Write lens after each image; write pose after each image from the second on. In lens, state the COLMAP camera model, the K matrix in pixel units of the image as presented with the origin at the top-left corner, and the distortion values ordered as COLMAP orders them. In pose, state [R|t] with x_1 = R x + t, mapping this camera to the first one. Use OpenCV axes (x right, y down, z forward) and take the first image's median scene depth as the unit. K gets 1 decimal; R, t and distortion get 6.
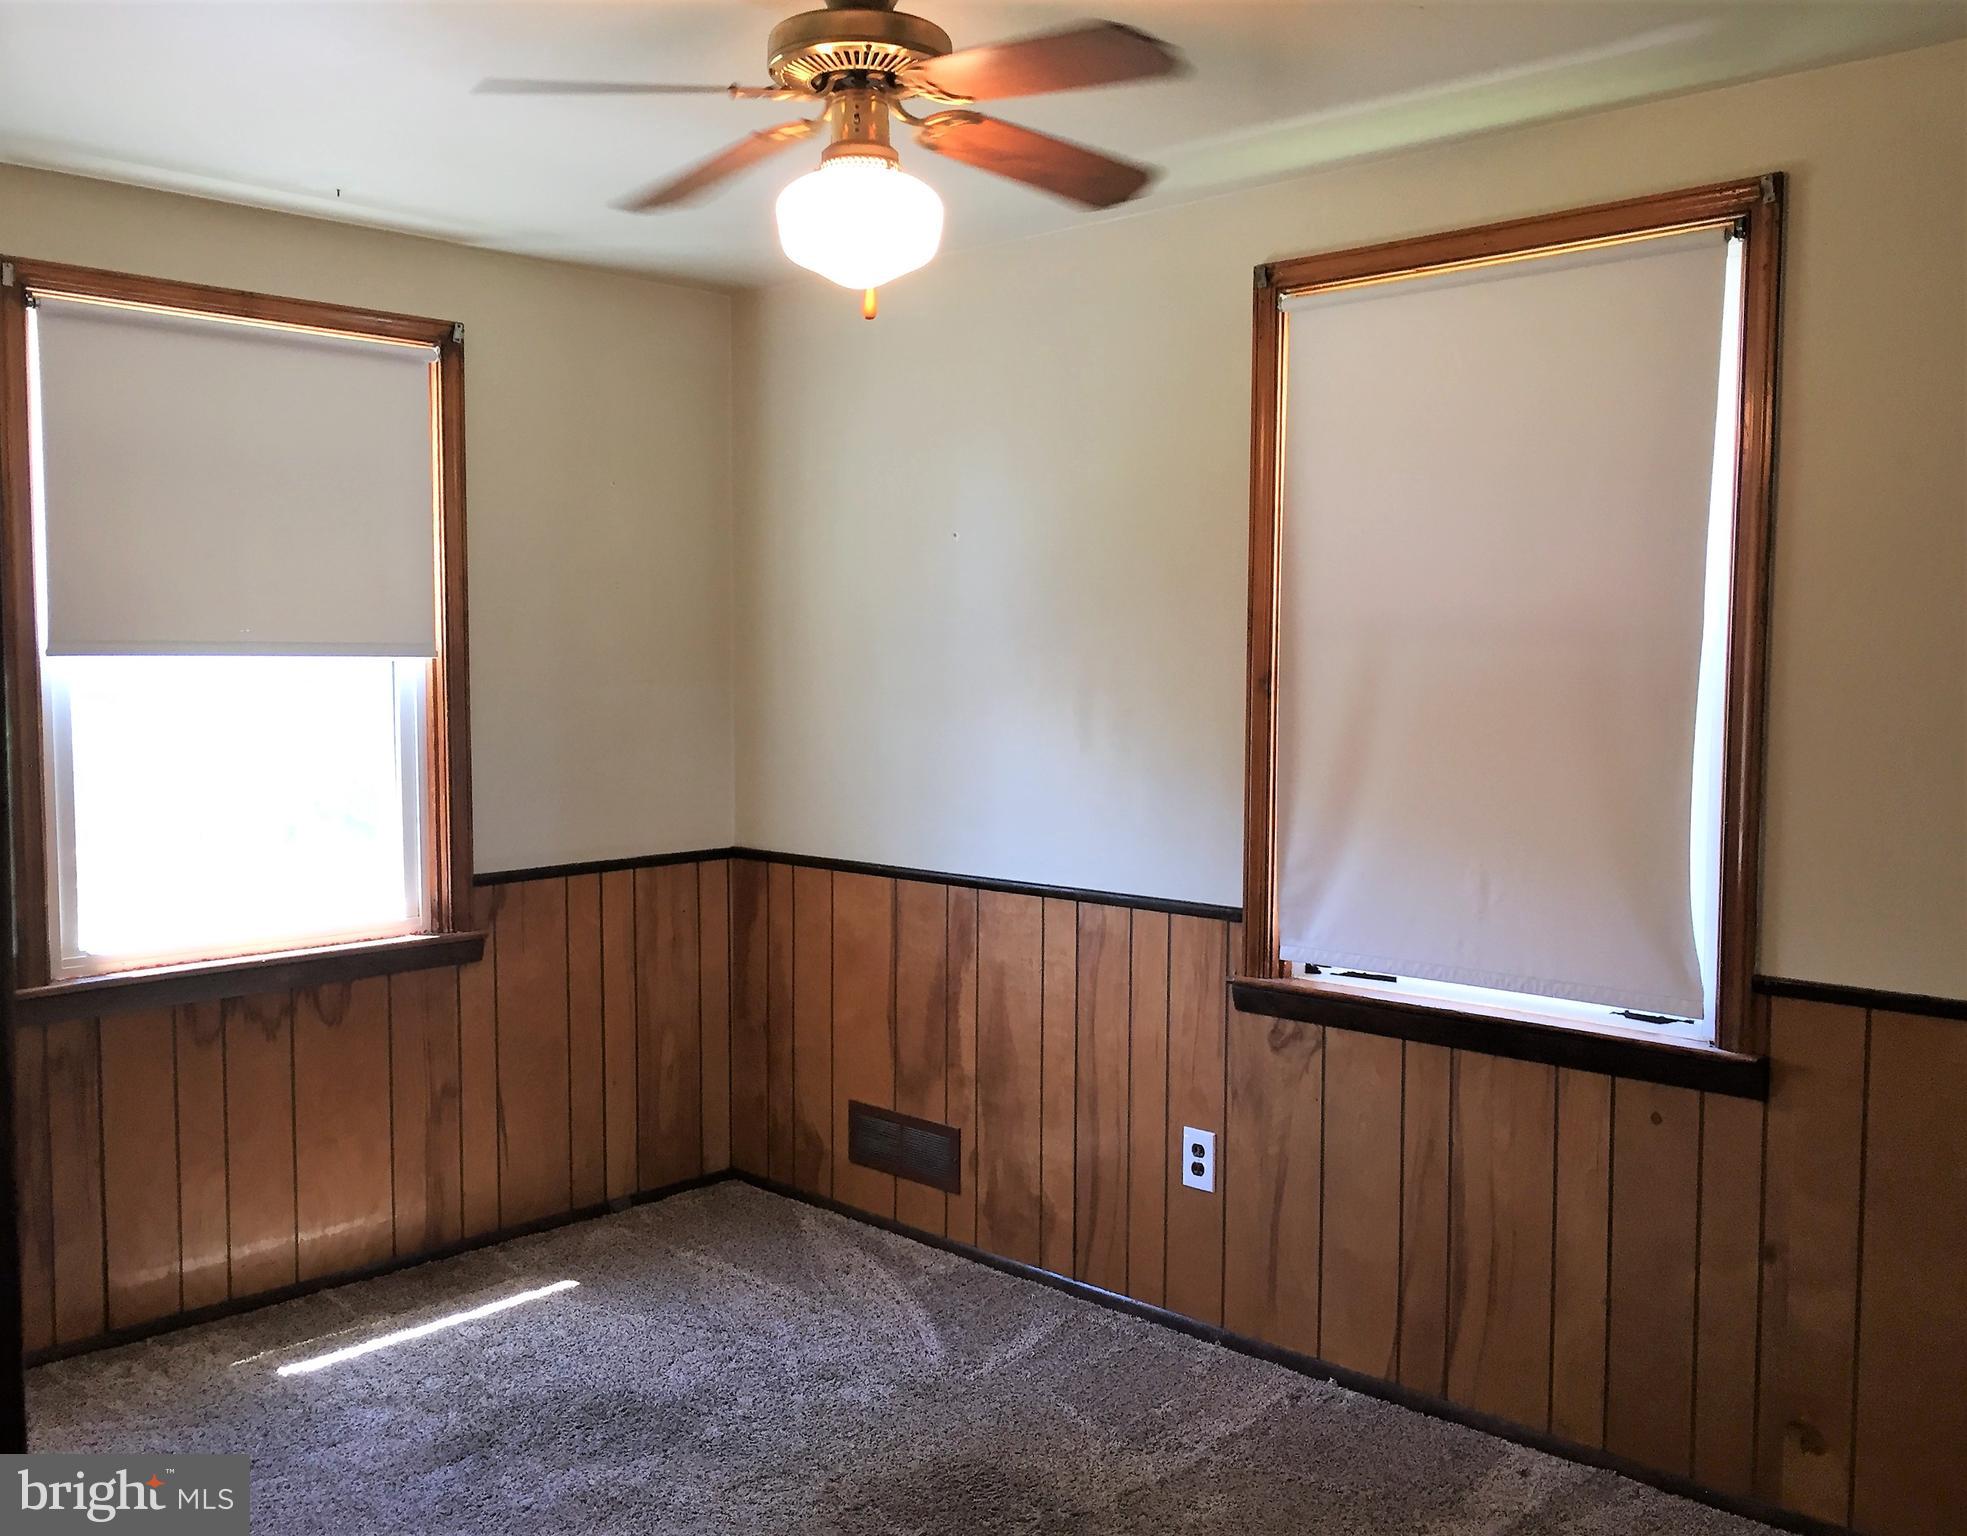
lens RADIAL K [[1802.6, 0, 973.0], [0, 1802.6, 768.1], [0, 0, 1]] dist [0.001494, 0.000000]
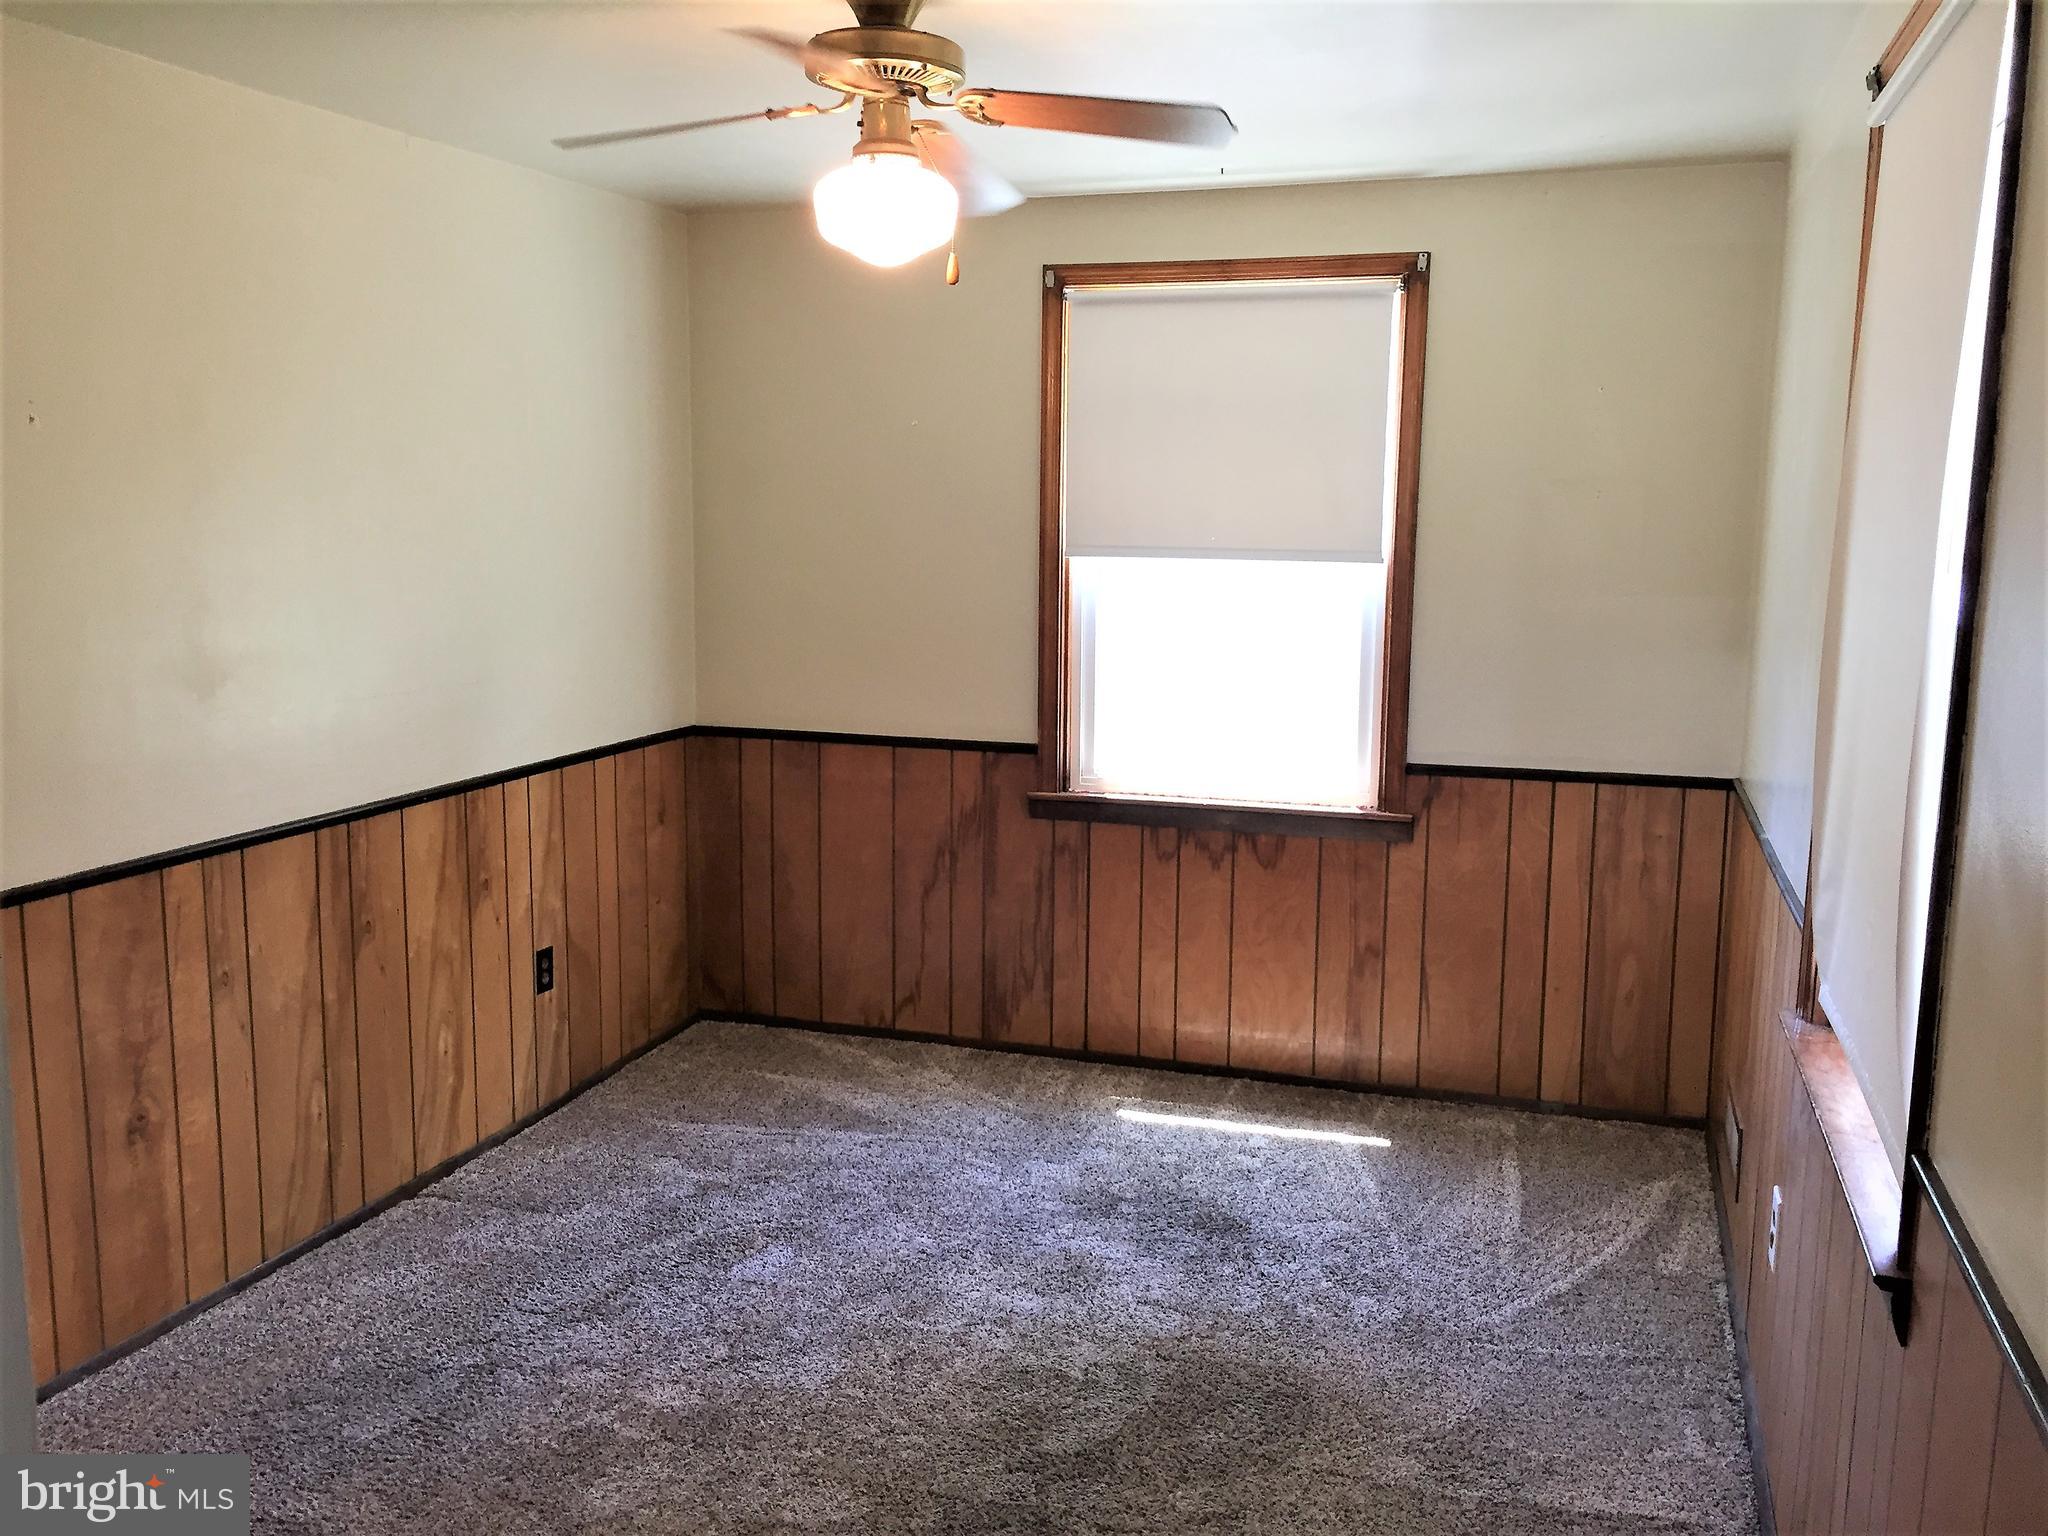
lens RADIAL K [[1739.7, 0, 1018.4], [0, 1739.7, 773.5], [0, 0, 1]] dist [0.009963, -0.004175]
pose [[0.430601, 0.137742, -0.891970, 0.584075], [-0.069219, 0.990415, 0.119528, -0.046300], [0.899884, 0.010272, 0.436008, 0.332062]]
